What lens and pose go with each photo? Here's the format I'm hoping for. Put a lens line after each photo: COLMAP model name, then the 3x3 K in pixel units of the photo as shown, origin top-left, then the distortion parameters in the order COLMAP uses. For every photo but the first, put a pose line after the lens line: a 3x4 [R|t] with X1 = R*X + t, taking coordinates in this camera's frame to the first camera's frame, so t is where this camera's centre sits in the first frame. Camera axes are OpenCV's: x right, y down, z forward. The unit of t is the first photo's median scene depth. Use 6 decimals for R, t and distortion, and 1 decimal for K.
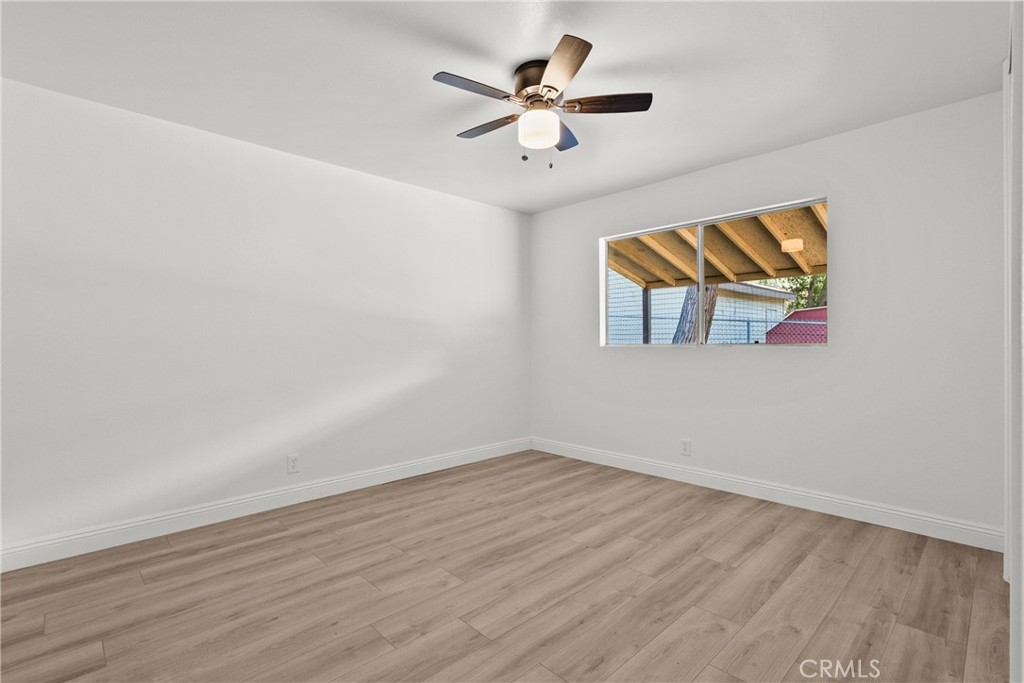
lens RADIAL K [[466.5, 0, 510.1], [0, 466.5, 341.8], [0, 0, 1]] dist [-0.007583, 0.003943]
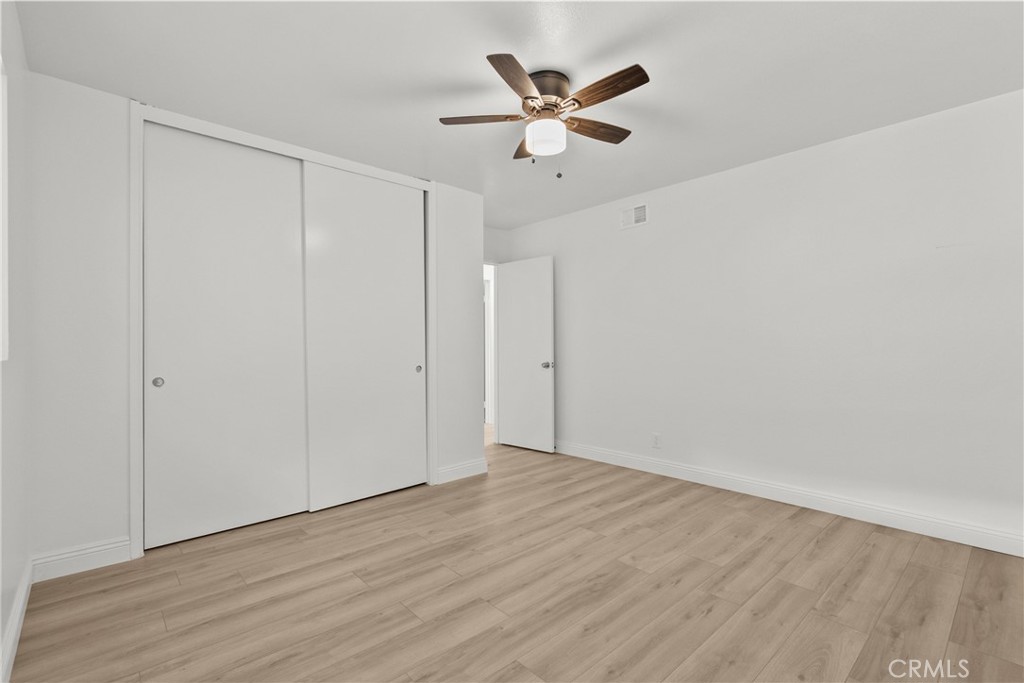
lens RADIAL K [[466.5, 0, 513.8], [0, 466.5, 343.1], [0, 0, 1]] dist [-0.007583, 0.003943]
pose [[-0.999717, 0.009987, 0.021574, 0.109404], [0.009943, 0.999948, -0.002121, -0.000245], [-0.021594, -0.001906, -0.999765, 1.949110]]
